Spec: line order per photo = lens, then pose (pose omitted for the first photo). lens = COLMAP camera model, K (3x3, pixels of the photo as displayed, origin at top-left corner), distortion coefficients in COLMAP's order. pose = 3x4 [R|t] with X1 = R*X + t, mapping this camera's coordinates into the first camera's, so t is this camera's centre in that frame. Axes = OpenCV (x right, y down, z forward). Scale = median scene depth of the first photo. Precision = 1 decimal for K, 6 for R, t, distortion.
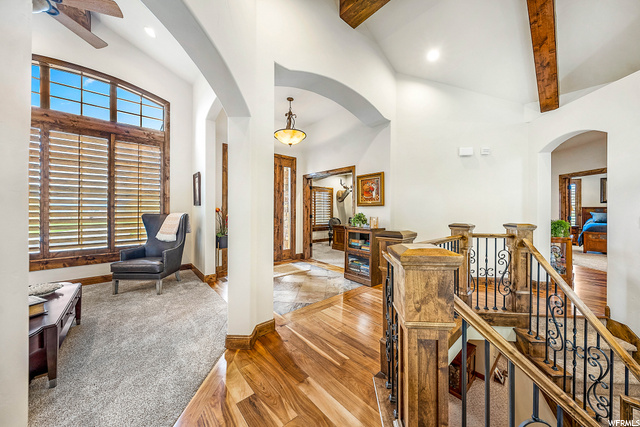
lens RADIAL K [[219.4, 0, 320.0], [0, 219.4, 213.5], [0, 0, 1]] dist [0.000121, 0.000009]
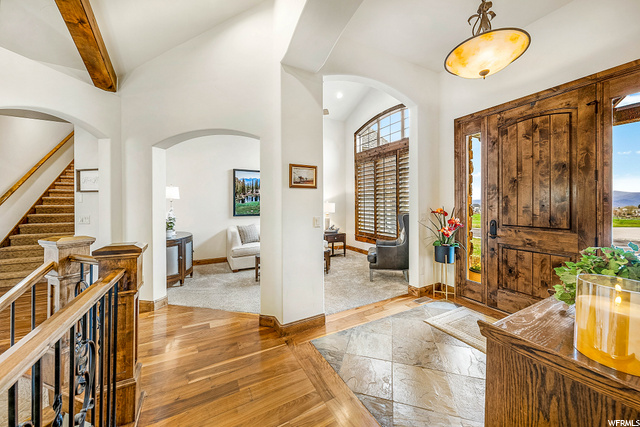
lens RADIAL K [[225.1, 0, 320.6], [0, 225.1, 204.7], [0, 0, 1]] dist [-0.001512, -0.000084]
pose [[-0.236137, -0.009711, -0.971671, 0.572002], [-0.004677, 0.999950, -0.008857, -0.040777], [0.971709, 0.002453, -0.236170, 1.098429]]
